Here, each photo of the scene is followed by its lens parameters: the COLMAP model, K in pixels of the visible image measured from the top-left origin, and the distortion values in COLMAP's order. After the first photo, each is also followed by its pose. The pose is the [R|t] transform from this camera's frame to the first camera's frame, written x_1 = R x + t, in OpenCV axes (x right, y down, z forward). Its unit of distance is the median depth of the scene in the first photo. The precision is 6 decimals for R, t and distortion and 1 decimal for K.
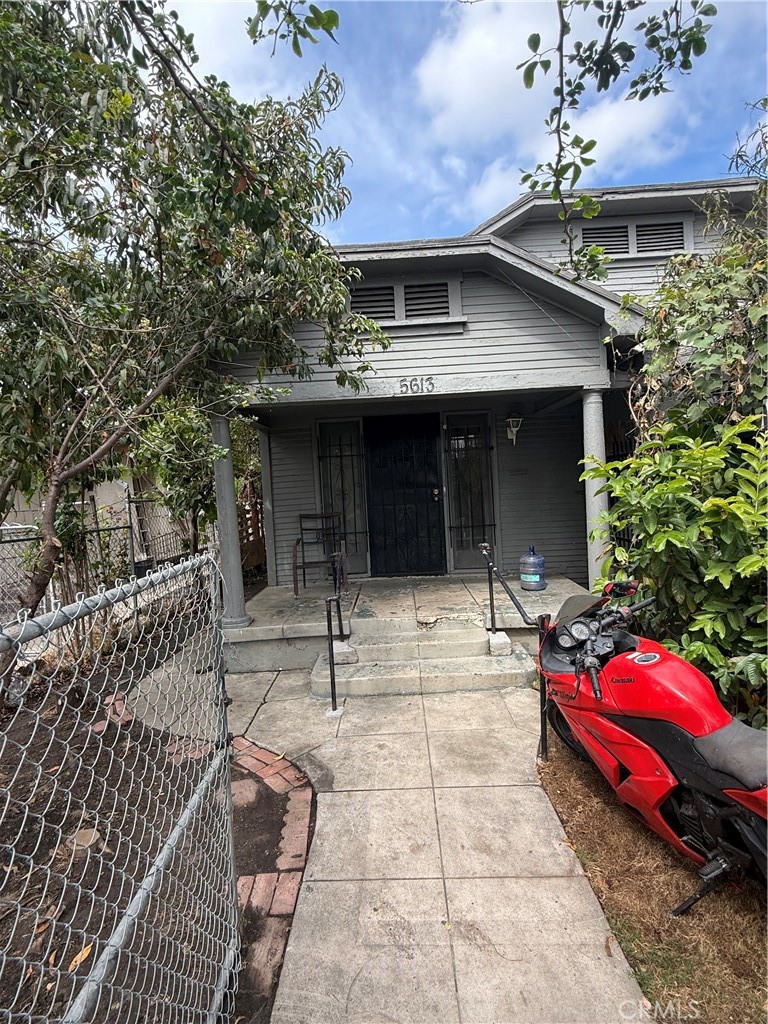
lens RADIAL K [[489.8, 0, 384.0], [0, 489.8, 512.0], [0, 0, 1]] dist [-0.000959, -0.000325]
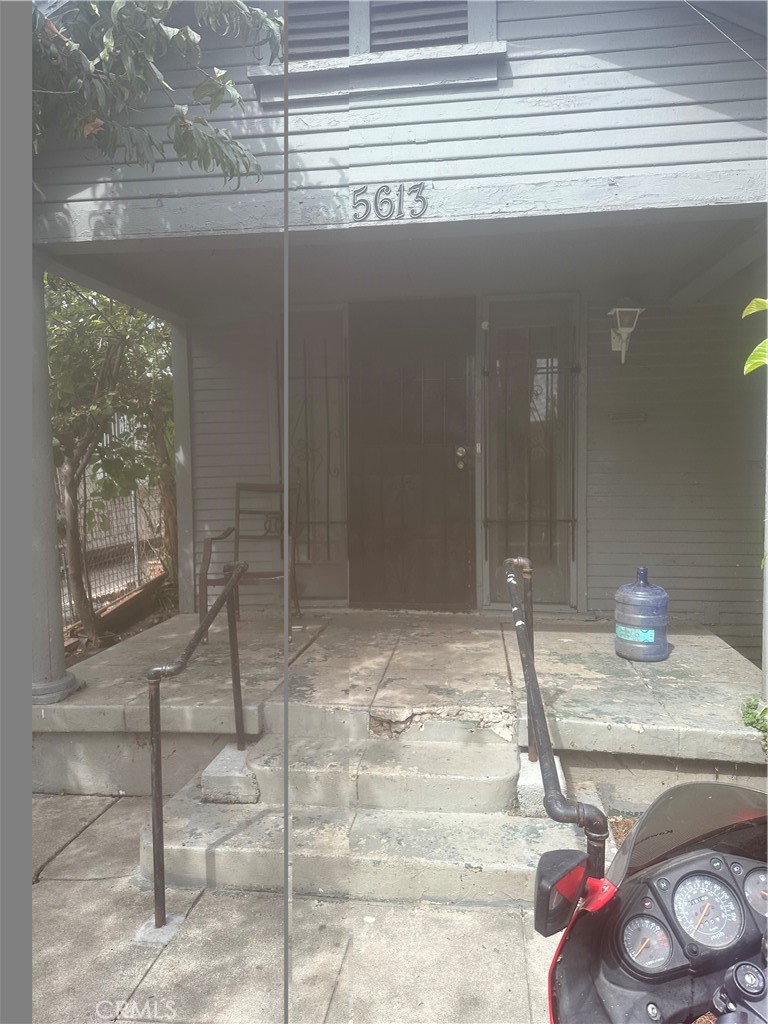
lens RADIAL K [[698.9, 0, 384.0], [0, 698.9, 512.0], [0, 0, 1]] dist [0.080749, -0.142577]
pose [[0.993247, 0.049077, -0.105127, 0.144969], [-0.046657, 0.998589, 0.025351, 0.010826], [0.106223, -0.020275, 0.994136, 0.344221]]
